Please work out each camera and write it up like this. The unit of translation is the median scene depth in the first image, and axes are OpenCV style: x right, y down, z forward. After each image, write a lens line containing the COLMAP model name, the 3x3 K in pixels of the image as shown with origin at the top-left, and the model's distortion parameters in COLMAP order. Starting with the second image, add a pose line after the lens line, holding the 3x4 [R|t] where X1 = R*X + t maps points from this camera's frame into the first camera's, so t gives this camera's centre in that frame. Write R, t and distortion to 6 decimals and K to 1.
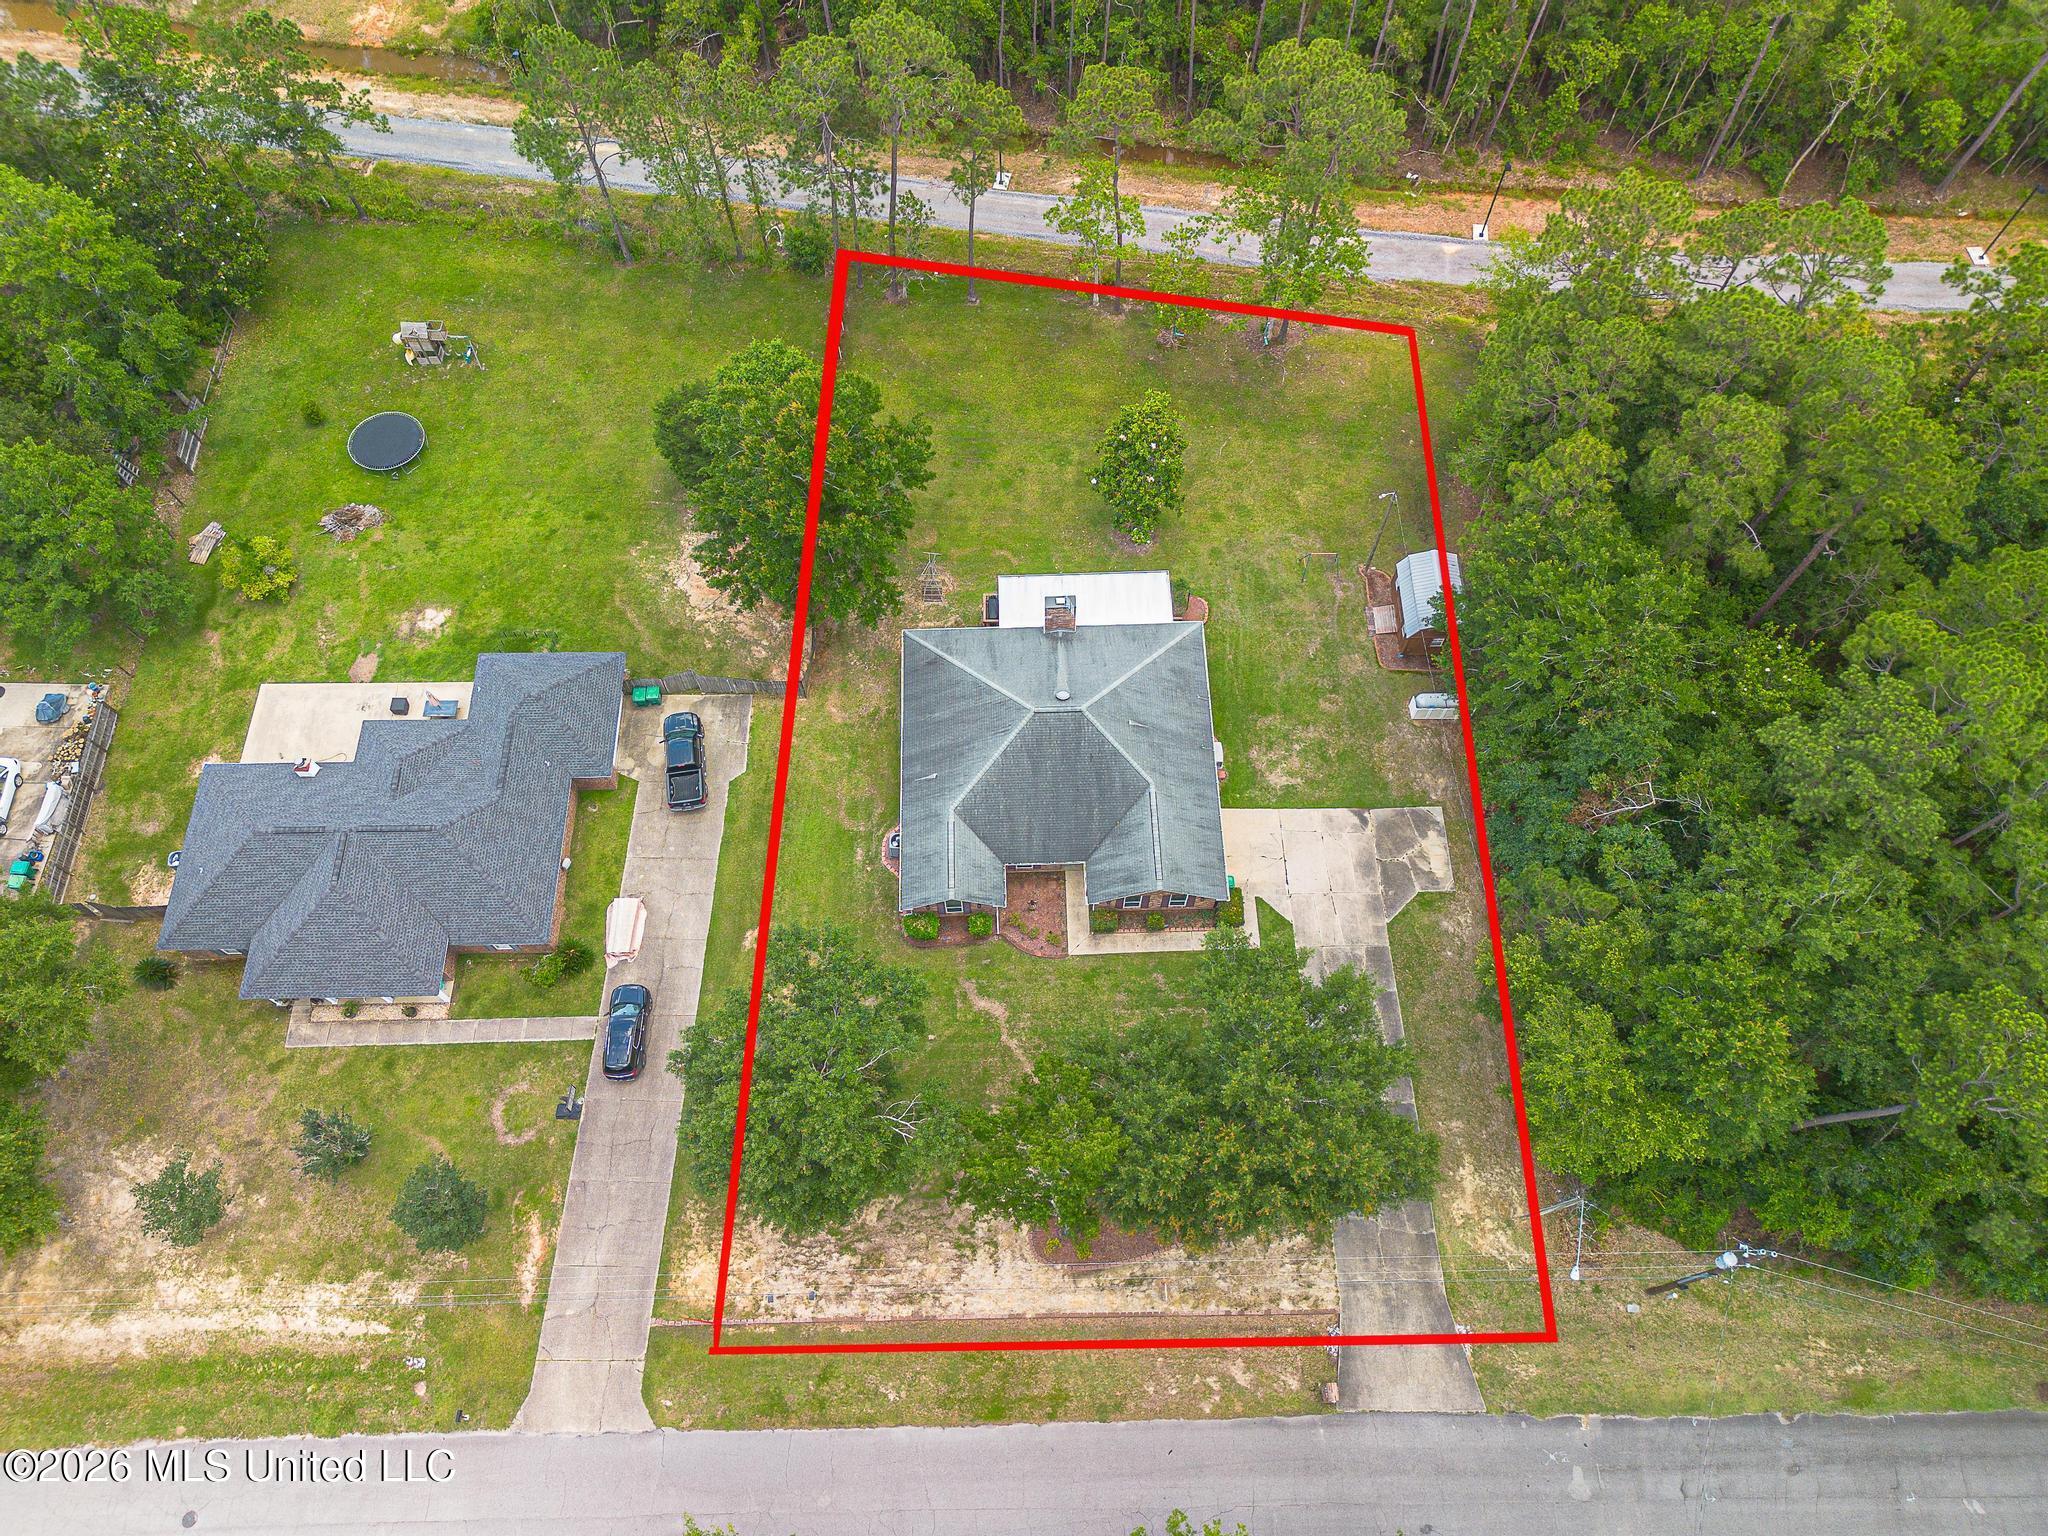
lens RADIAL K [[1432.7, 0, 1021.4], [0, 1432.7, 767.9], [0, 0, 1]] dist [0.034265, -0.043506]
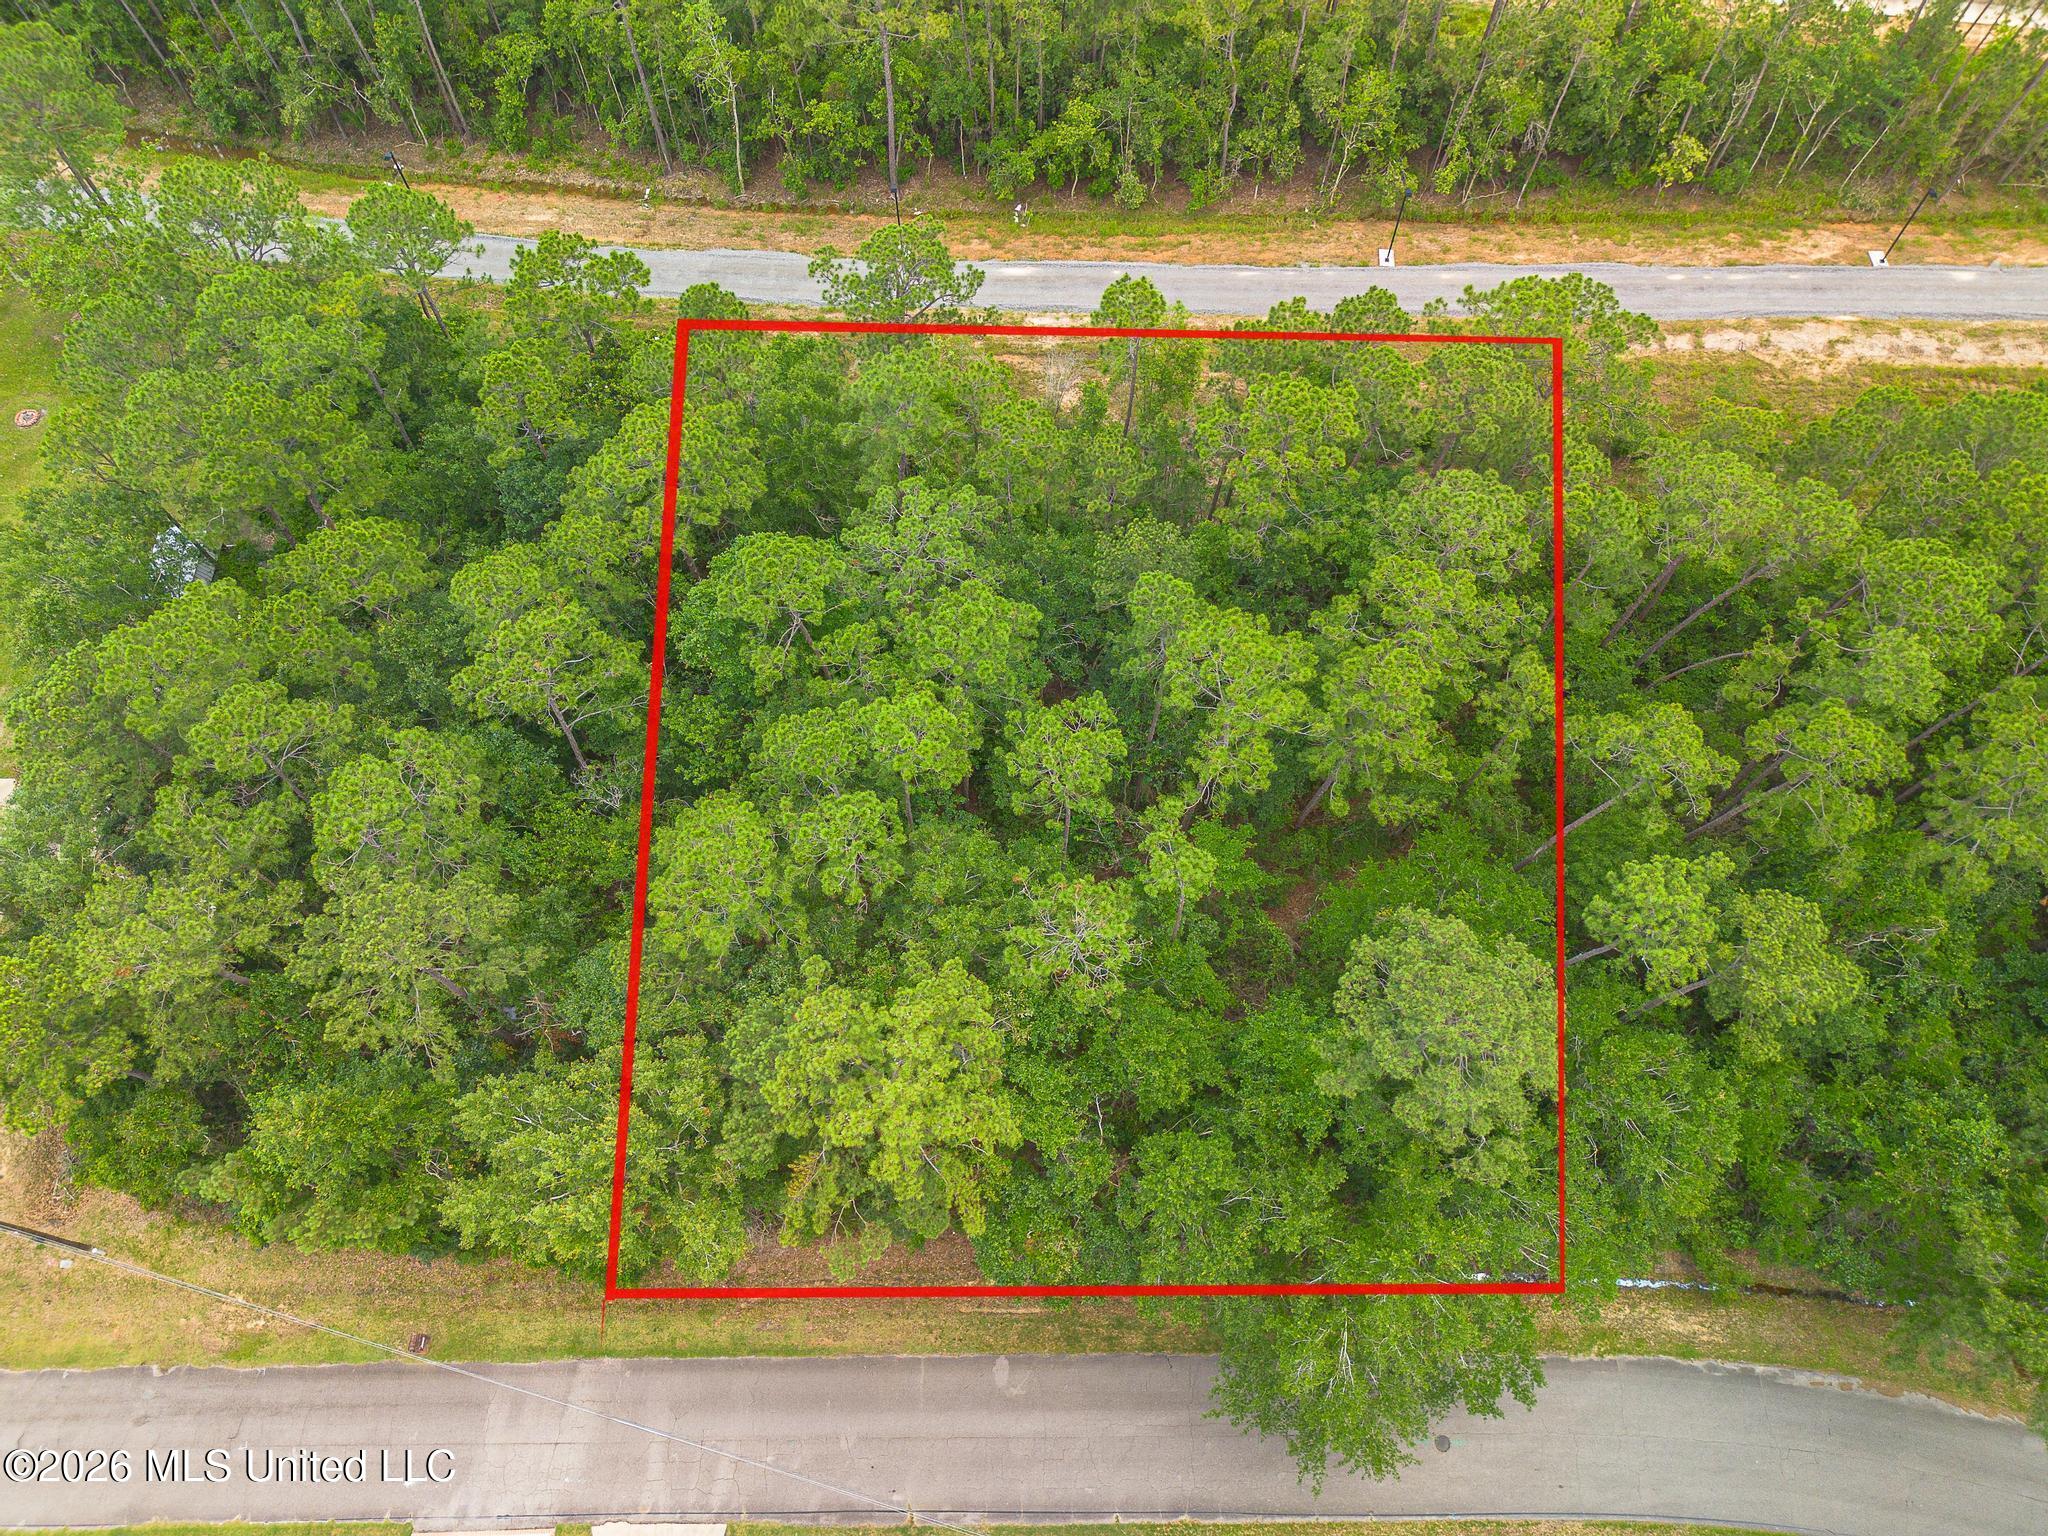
lens RADIAL K [[1432.7, 0, 1015.9], [0, 1432.7, 774.5], [0, 0, 1]] dist [0.034265, -0.043506]
pose [[0.999476, 0.006608, 0.031687, 1.027996], [-0.006379, 0.999953, -0.007349, 0.032273], [-0.031734, 0.007143, 0.999471, -0.035702]]
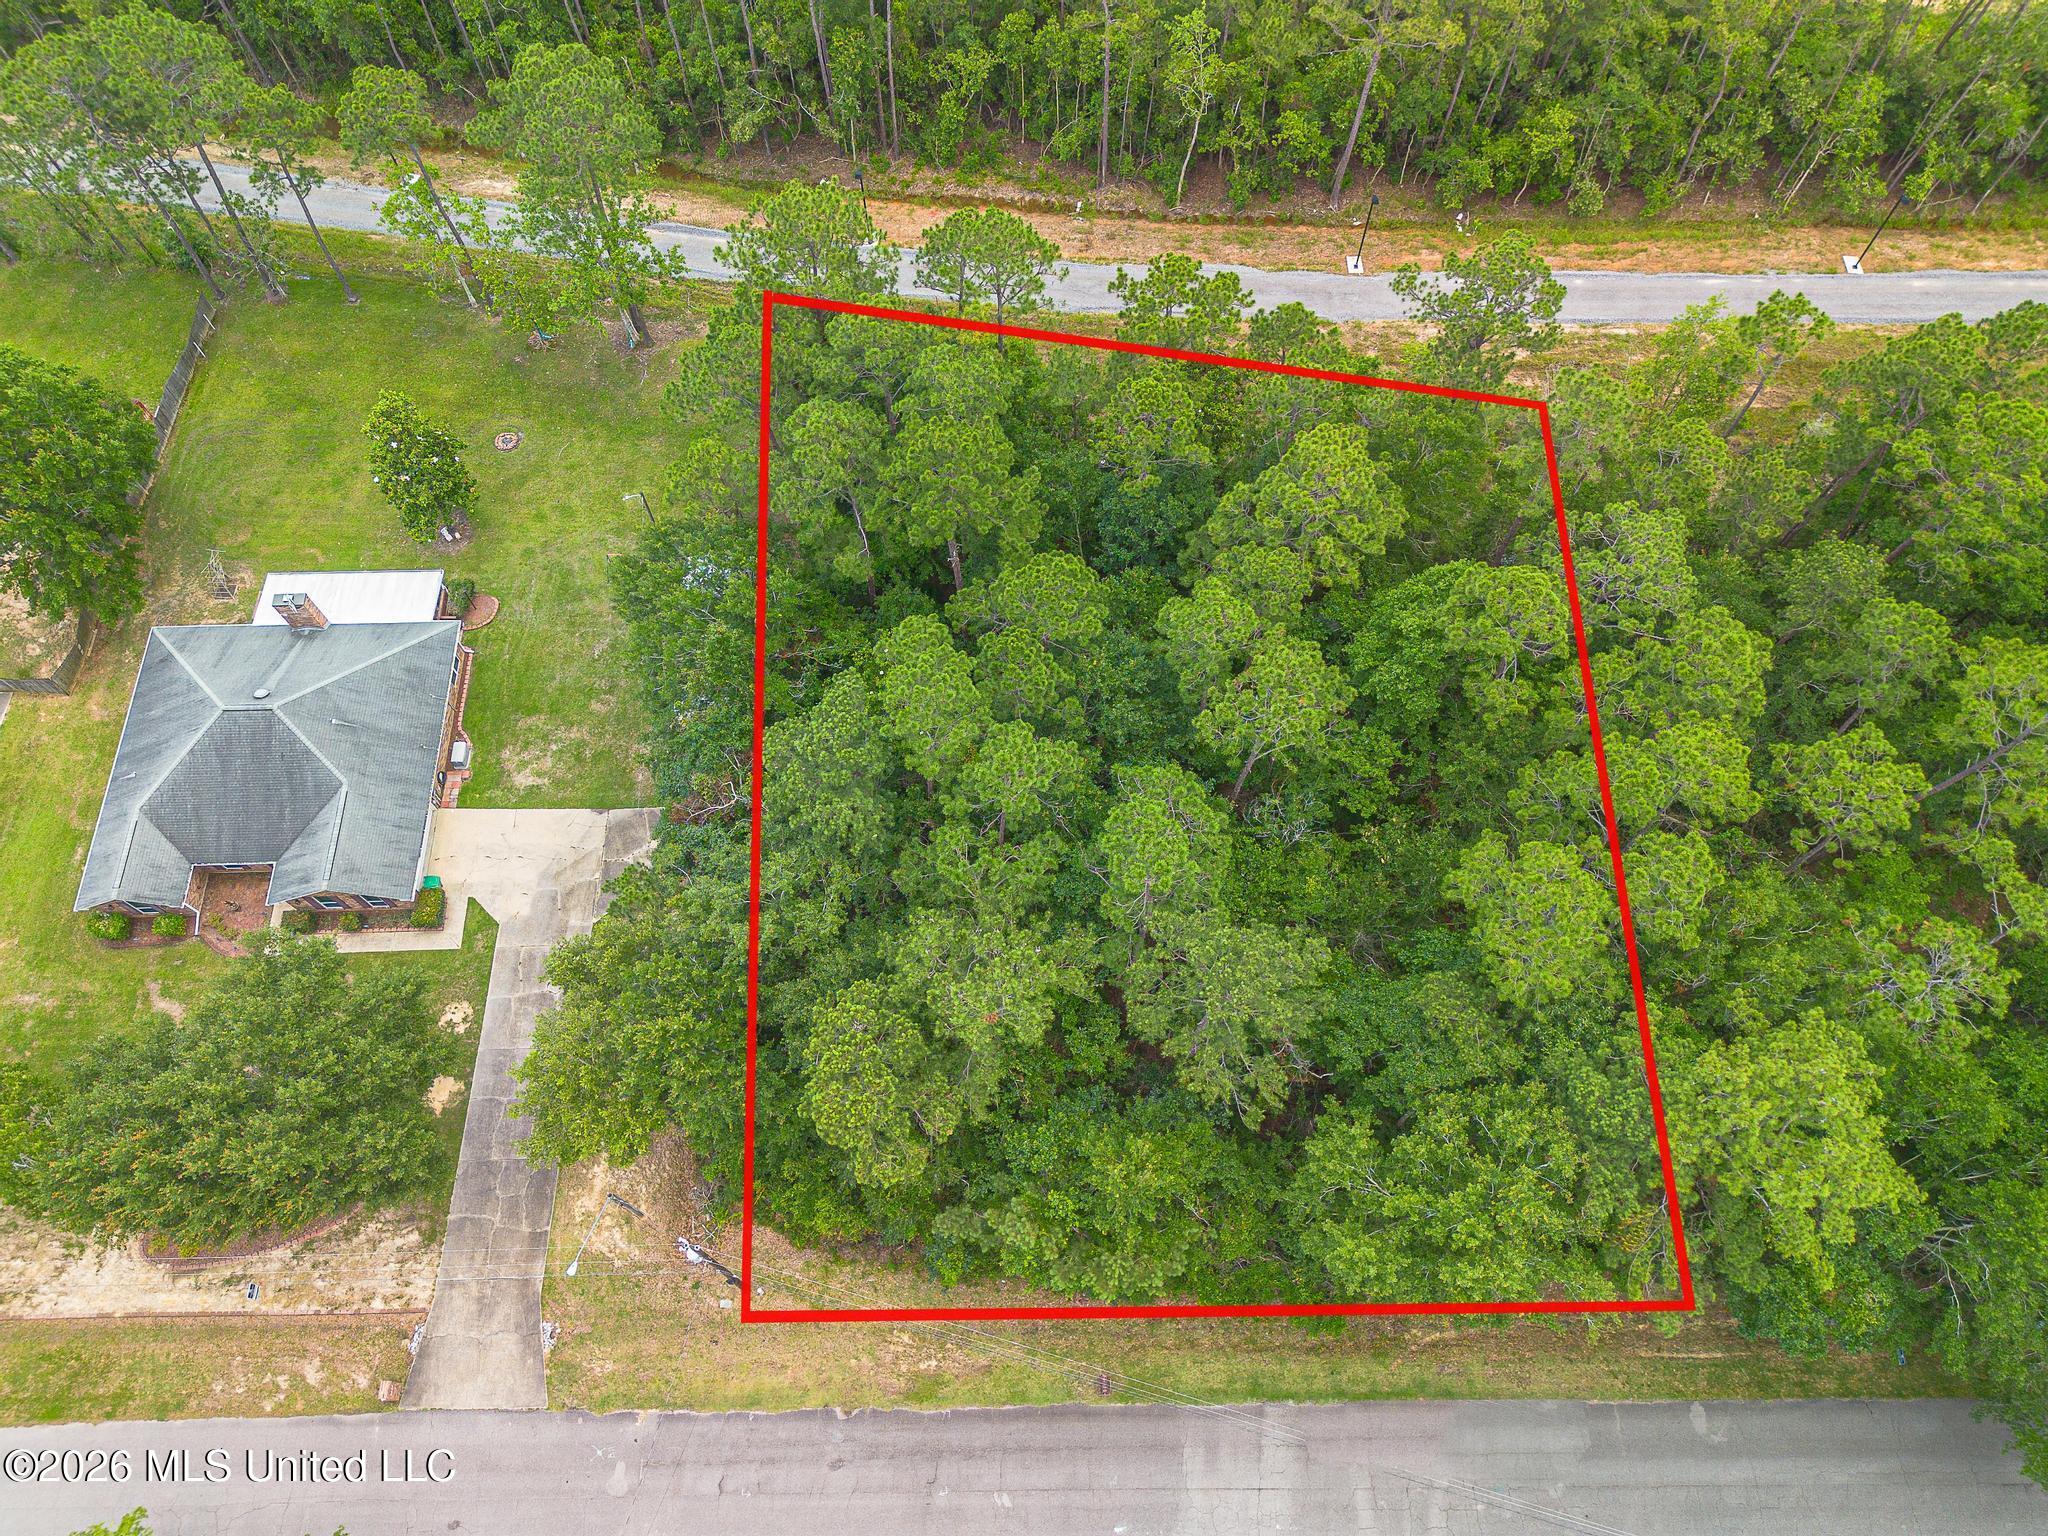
lens RADIAL K [[1432.7, 0, 1016.4], [0, 1432.7, 775.8], [0, 0, 1]] dist [0.034265, -0.043506]
pose [[0.999853, 0.002926, 0.016869, 0.591953], [-0.002892, 0.999994, -0.002015, 0.007514], [-0.016875, 0.001966, 0.999856, -0.007951]]
